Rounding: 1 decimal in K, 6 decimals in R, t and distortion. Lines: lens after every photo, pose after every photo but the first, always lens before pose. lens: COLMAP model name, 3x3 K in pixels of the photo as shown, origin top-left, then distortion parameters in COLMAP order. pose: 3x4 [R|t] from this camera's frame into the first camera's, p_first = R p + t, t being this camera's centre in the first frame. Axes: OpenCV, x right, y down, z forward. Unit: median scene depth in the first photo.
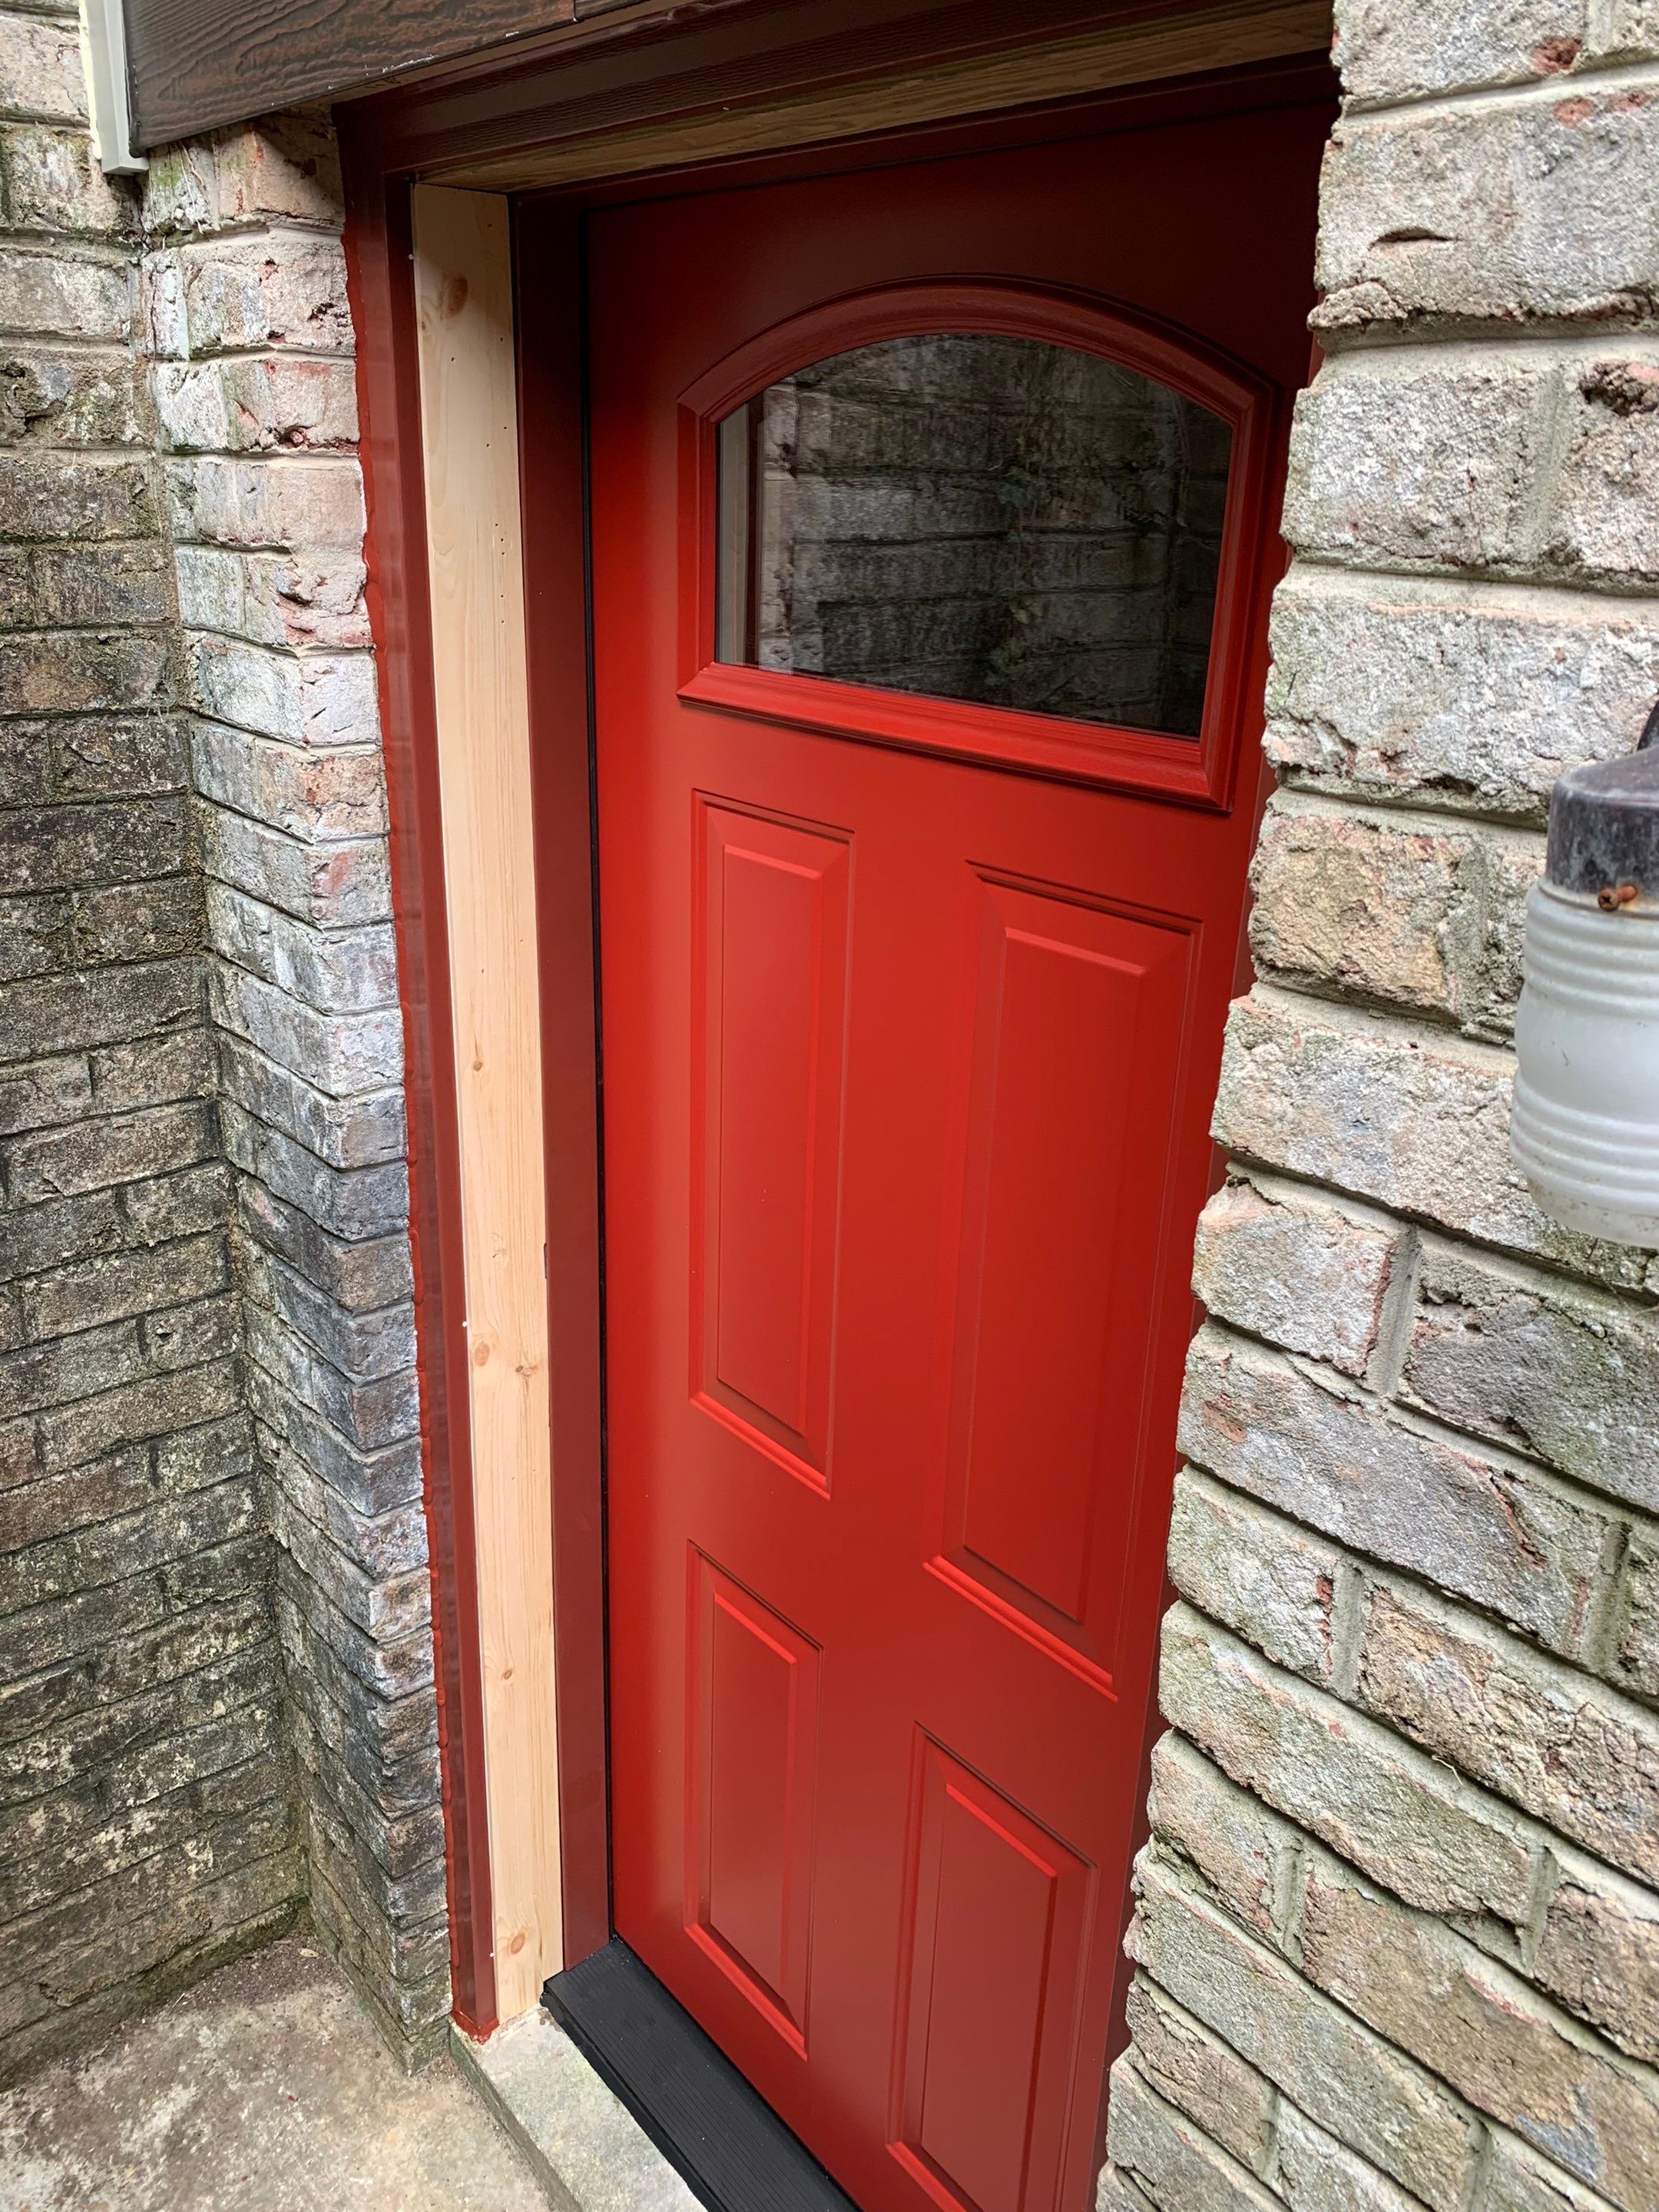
lens RADIAL K [[1739.0, 0, 830.7], [0, 1739.0, 1102.6], [0, 0, 1]] dist [0.028310, -0.019403]
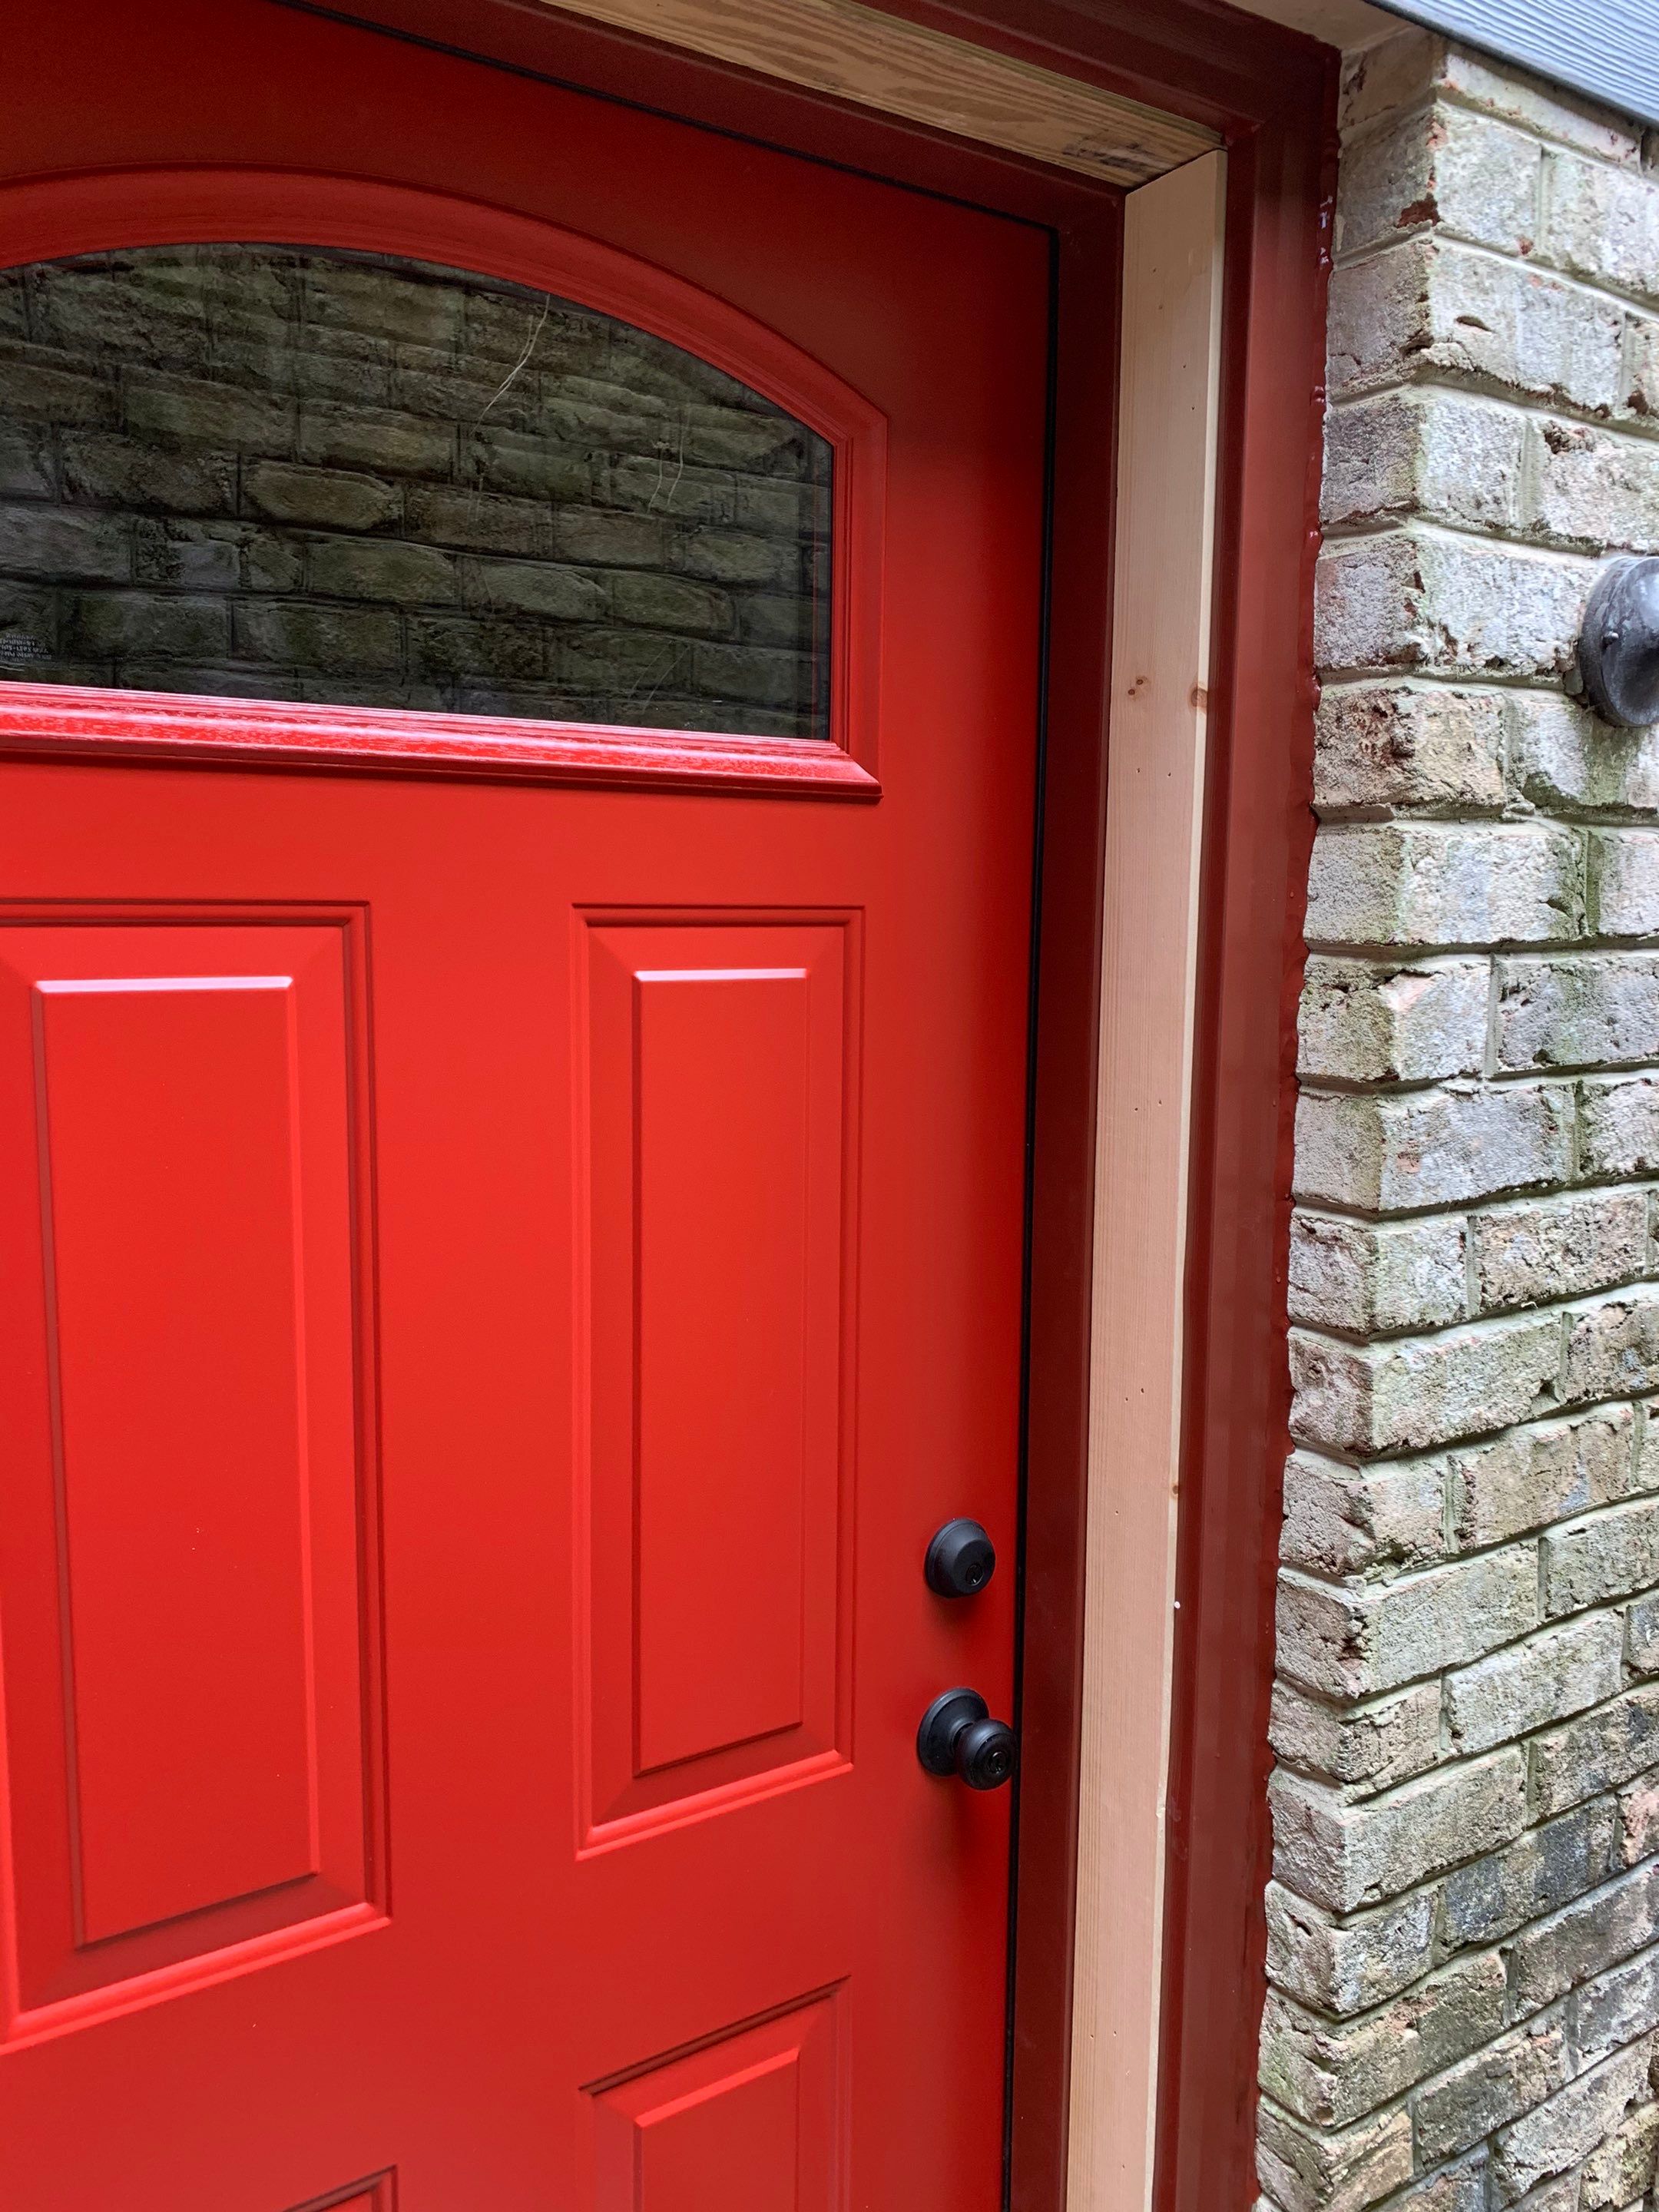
lens RADIAL K [[1739.0, 0, 835.3], [0, 1739.0, 1104.7], [0, 0, 1]] dist [0.028310, -0.019403]
pose [[0.096679, -0.150961, 0.983801, -1.244512], [0.336643, 0.935137, 0.110412, -0.168394], [-0.936656, 0.320516, 0.141228, 1.350900]]
